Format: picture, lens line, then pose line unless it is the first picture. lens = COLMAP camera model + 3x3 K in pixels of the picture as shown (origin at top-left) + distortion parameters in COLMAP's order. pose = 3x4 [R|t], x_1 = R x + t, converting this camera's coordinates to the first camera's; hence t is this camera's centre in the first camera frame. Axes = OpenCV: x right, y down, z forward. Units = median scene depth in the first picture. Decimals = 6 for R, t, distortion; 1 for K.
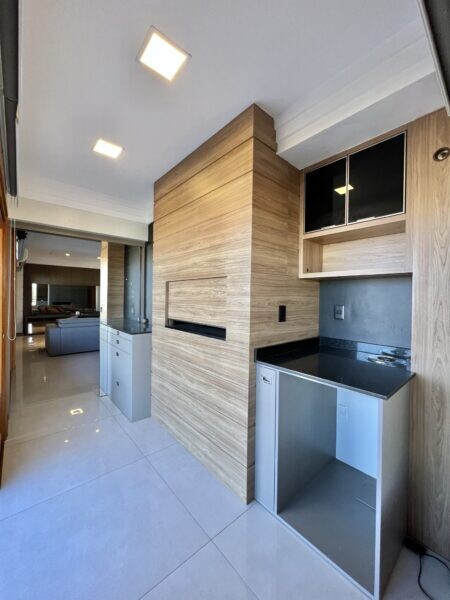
lens RADIAL K [[240.2, 0, 225.1], [0, 240.2, 299.3], [0, 0, 1]] dist [0.001934, 0.000011]
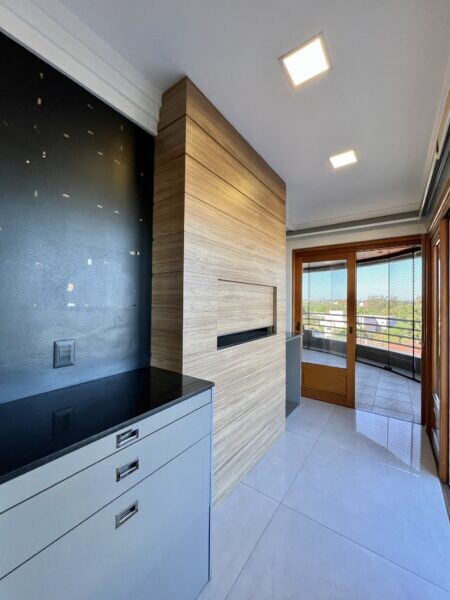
lens RADIAL K [[240.2, 0, 224.3], [0, 240.2, 298.2], [0, 0, 1]] dist [0.001934, 0.000011]
pose [[-0.232658, -0.007730, 0.972528, -1.012387], [-0.005436, 0.999963, 0.006647, -0.031258], [-0.972543, -0.003740, -0.232691, 1.305592]]
